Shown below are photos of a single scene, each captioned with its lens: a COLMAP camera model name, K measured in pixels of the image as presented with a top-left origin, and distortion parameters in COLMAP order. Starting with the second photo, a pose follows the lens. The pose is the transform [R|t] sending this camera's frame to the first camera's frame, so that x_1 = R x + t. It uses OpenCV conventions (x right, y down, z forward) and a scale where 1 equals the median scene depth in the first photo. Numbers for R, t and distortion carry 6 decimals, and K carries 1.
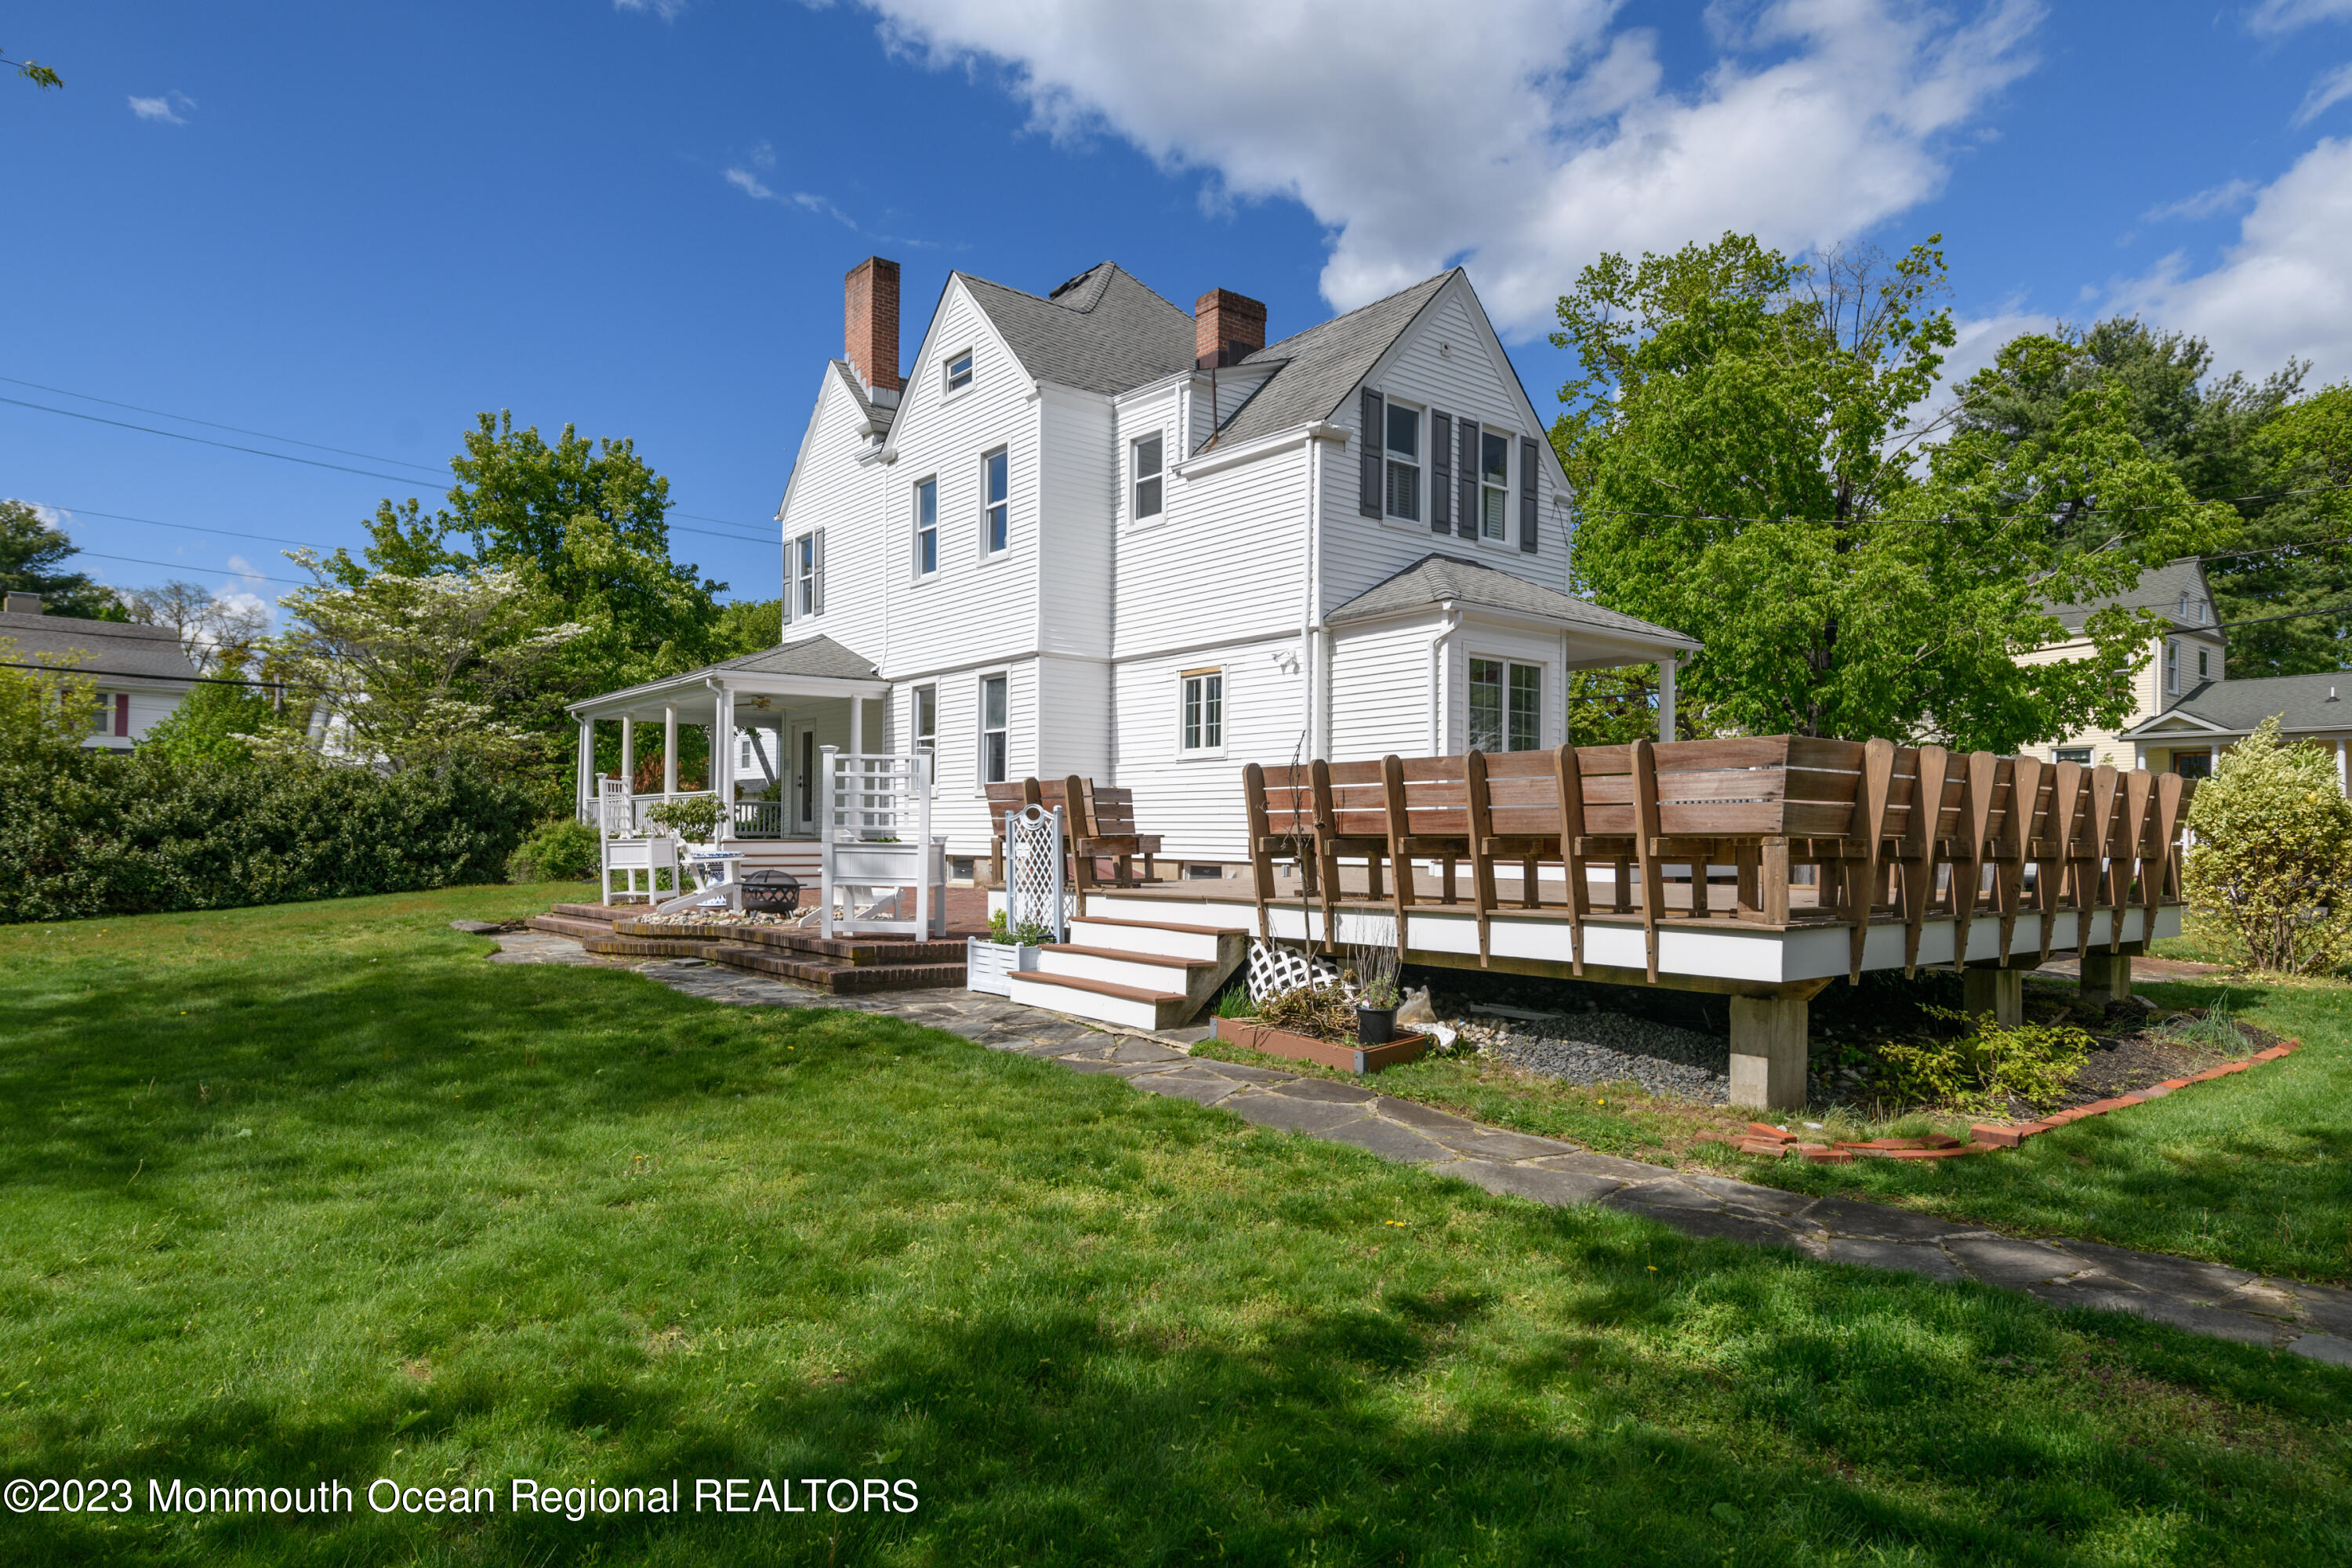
lens RADIAL K [[1371.8, 0, 1175.3], [0, 1371.8, 835.3], [0, 0, 1]] dist [-0.000101, -0.000036]
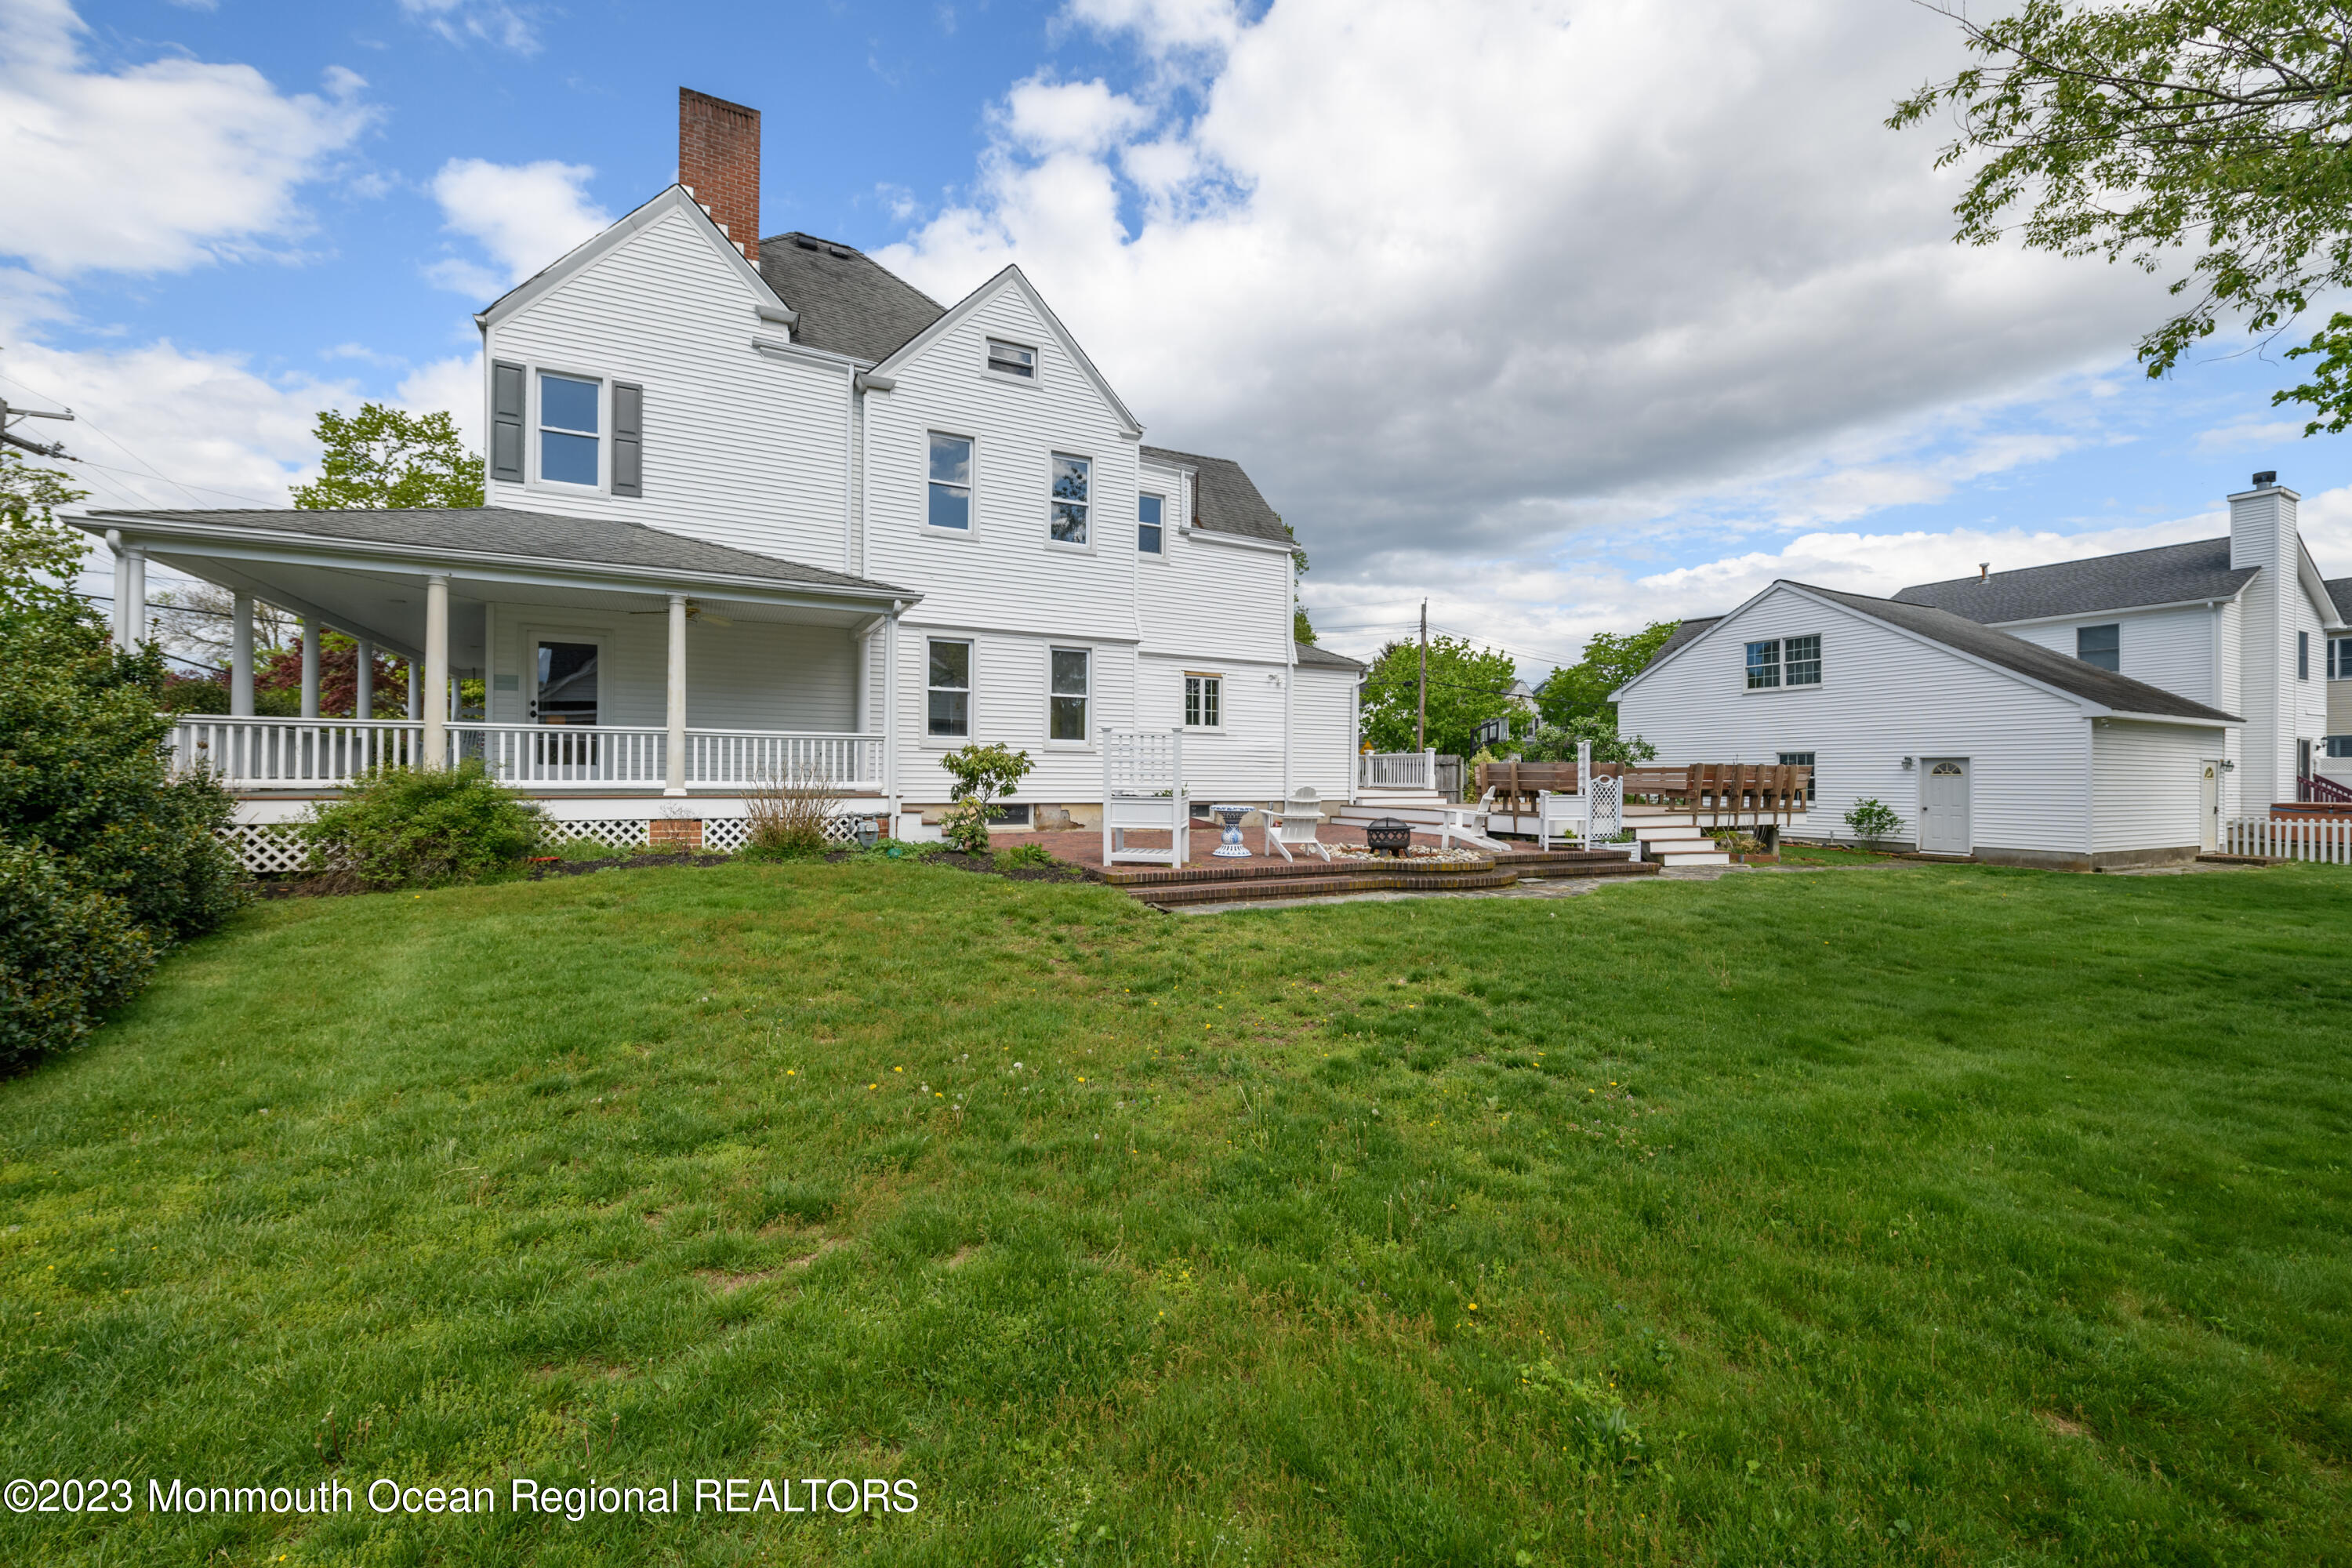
lens RADIAL K [[921.3, 0, 1176.3], [0, 921.3, 768.3], [0, 0, 1]] dist [0.000028, -0.000007]
pose [[0.199021, 0.003039, 0.979991, -0.963464], [-0.006842, 0.999975, -0.001712, -0.015637], [-0.979971, -0.006365, 0.199036, 0.828129]]
